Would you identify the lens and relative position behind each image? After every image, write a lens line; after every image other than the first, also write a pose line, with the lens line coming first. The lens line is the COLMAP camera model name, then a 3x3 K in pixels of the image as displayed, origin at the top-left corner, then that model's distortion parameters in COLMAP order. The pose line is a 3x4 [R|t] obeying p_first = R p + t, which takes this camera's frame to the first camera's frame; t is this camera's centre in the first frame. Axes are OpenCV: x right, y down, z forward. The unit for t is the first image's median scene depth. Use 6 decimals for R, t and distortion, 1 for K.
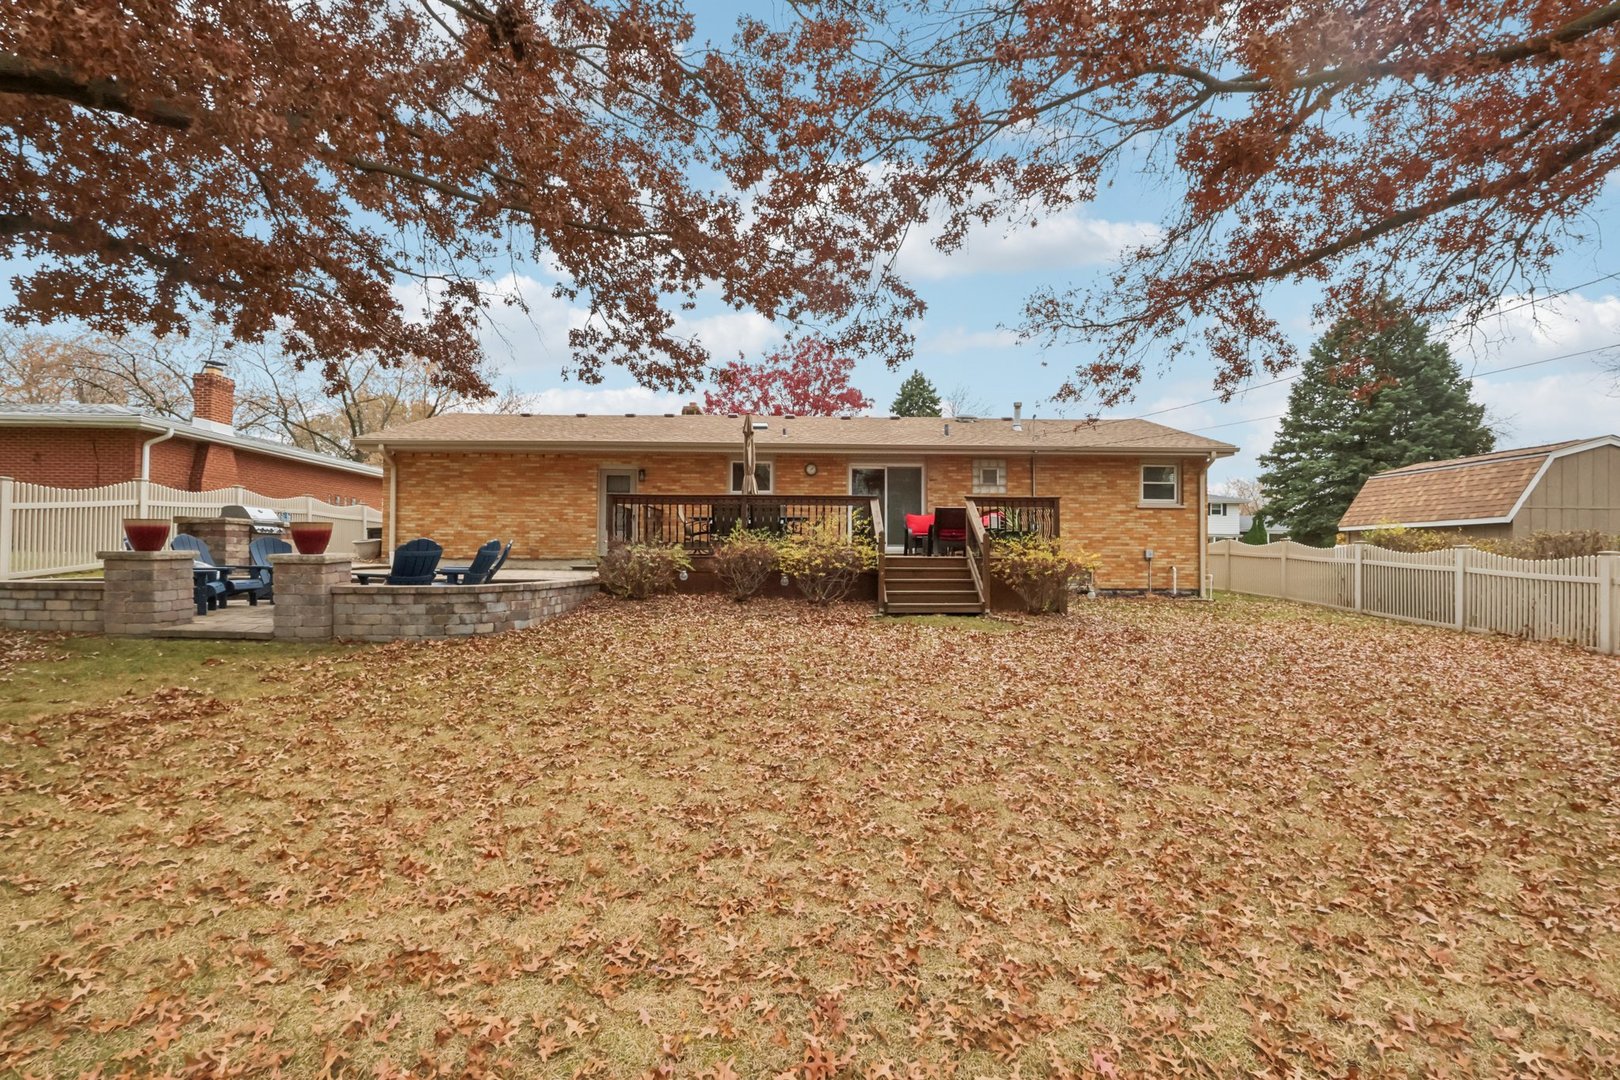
lens RADIAL K [[756.7, 0, 810.0], [0, 756.7, 540.0], [0, 0, 1]] dist [-0.004508, 0.000163]
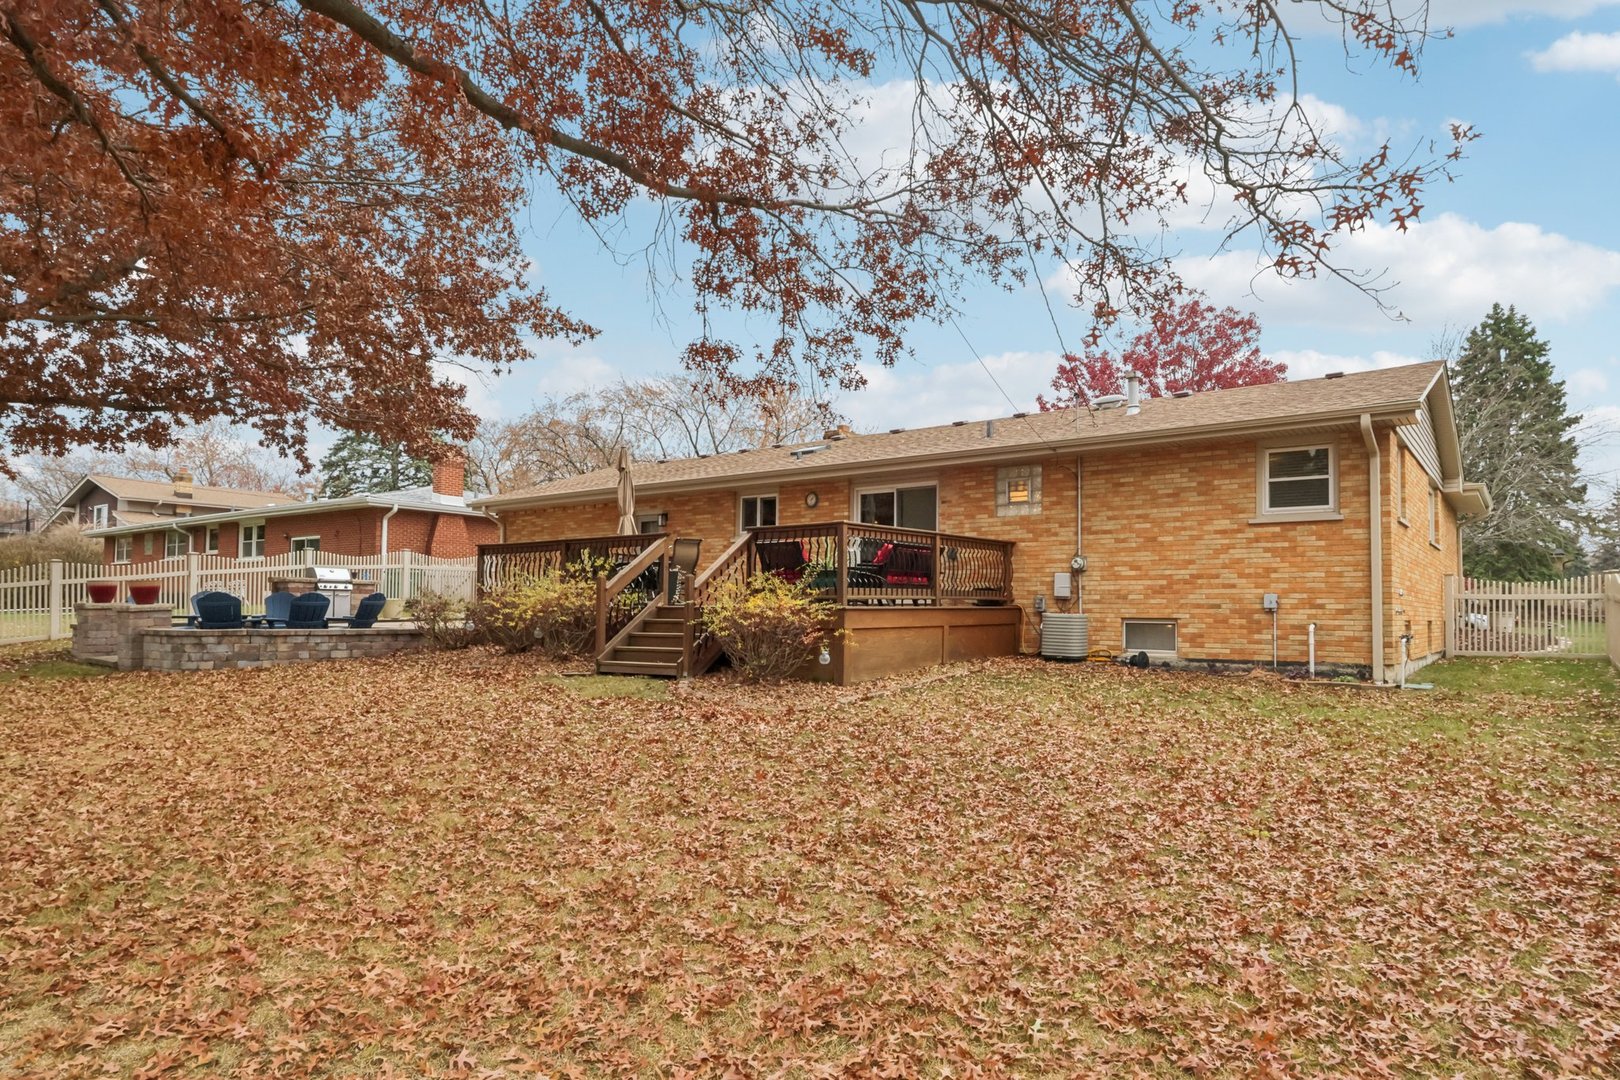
lens RADIAL K [[985.4, 0, 810.0], [0, 985.4, 540.0], [0, 0, 1]] dist [-0.000580, -0.000679]
pose [[0.780857, -0.047237, -0.622921, 0.647004], [0.011644, 0.998064, -0.061088, 0.012933], [0.624601, 0.040448, 0.779896, 0.189220]]
